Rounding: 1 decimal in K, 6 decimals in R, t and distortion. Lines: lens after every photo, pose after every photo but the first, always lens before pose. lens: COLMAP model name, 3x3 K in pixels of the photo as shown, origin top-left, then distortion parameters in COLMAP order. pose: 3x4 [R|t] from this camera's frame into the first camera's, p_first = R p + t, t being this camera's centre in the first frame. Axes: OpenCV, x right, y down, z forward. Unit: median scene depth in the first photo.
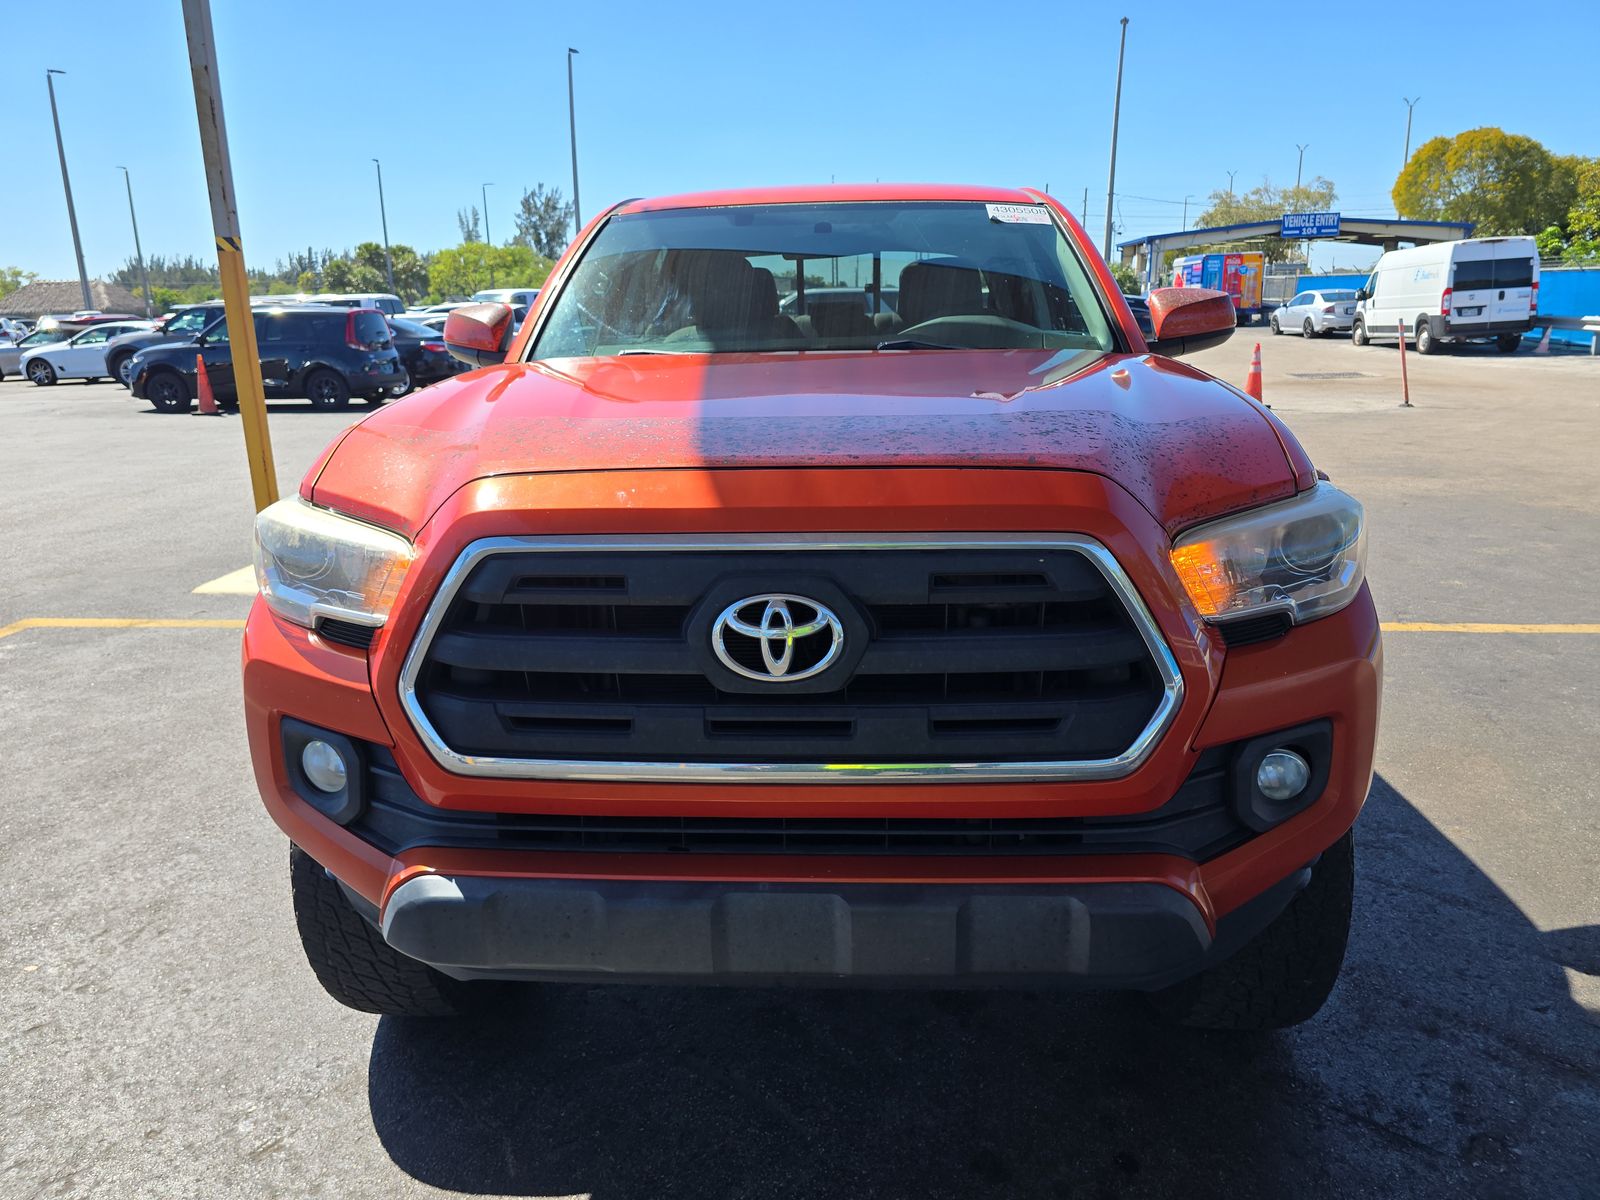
lens RADIAL K [[1078.1, 0, 800.0], [0, 1078.1, 600.0], [0, 0, 1]] dist [0.068972, -0.071736]
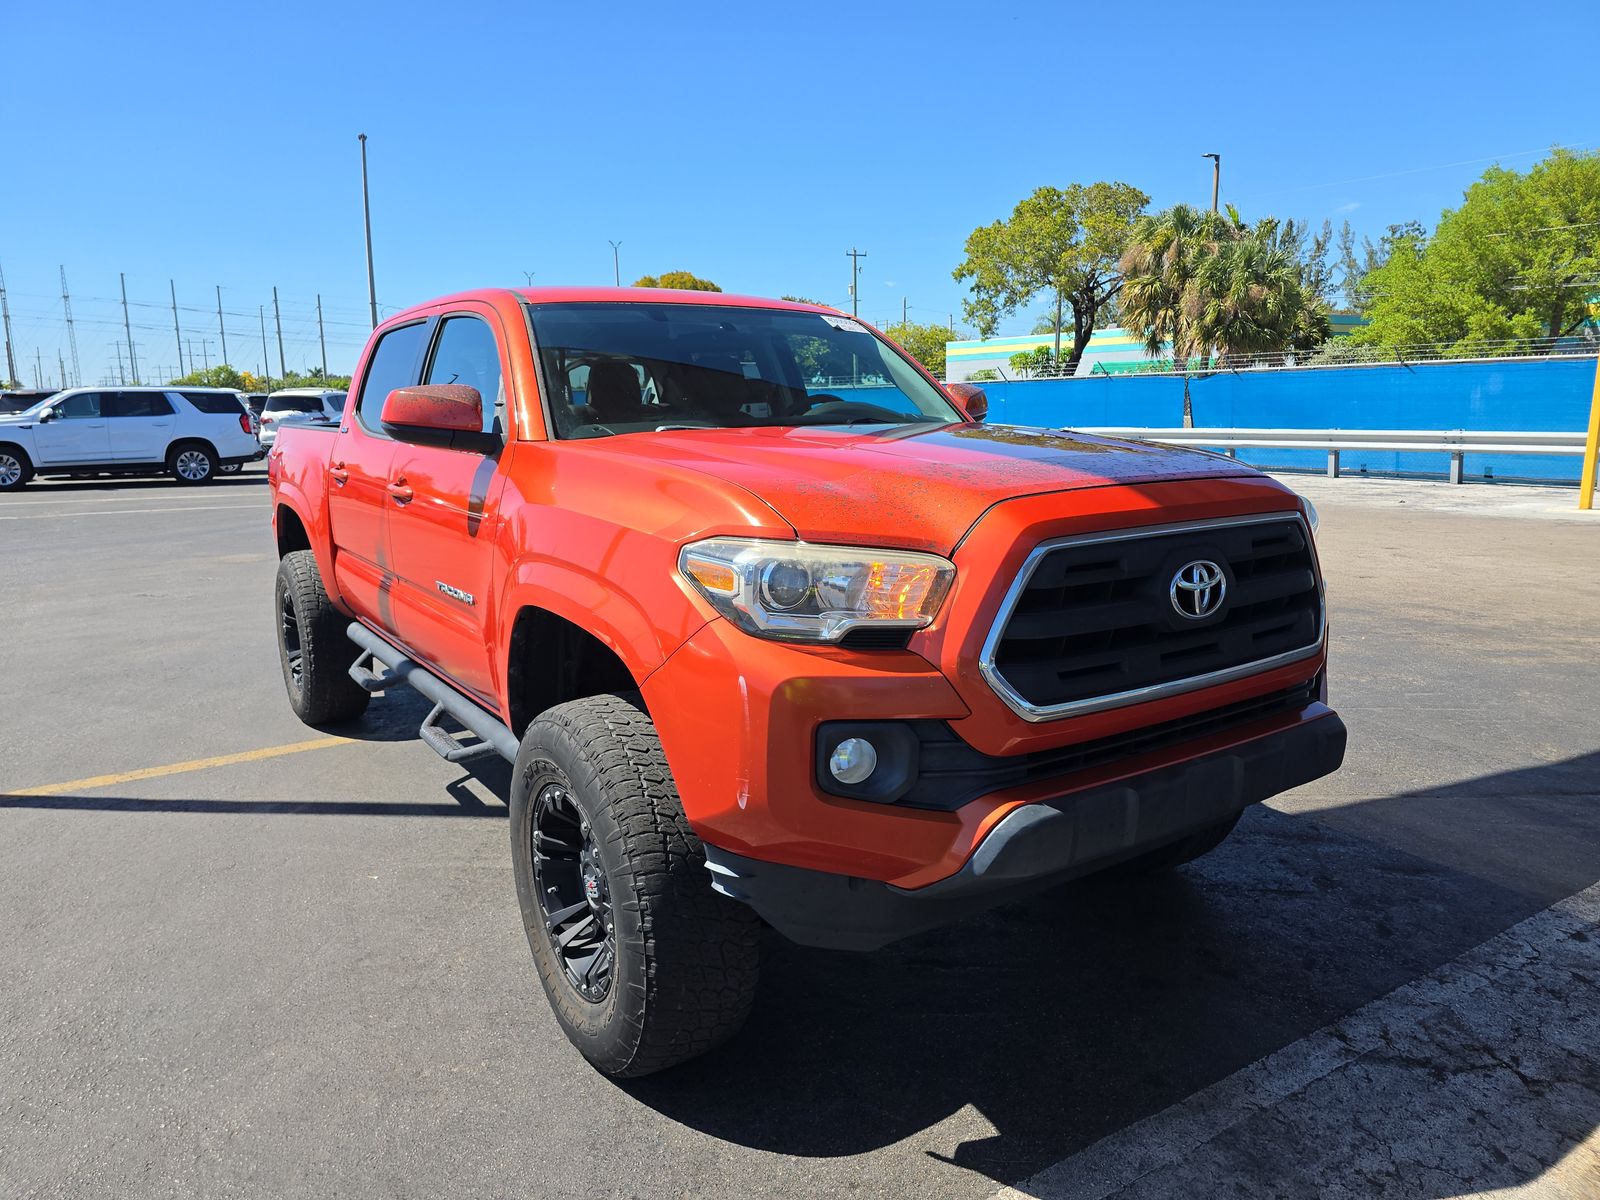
lens RADIAL K [[1078.1, 0, 800.0], [0, 1078.1, 600.0], [0, 0, 1]] dist [0.068972, -0.071736]
pose [[0.784771, -0.099262, 0.611786, -1.381201], [0.155670, 0.987017, -0.039543, 0.022333], [-0.599918, 0.126269, 0.790035, 0.117900]]
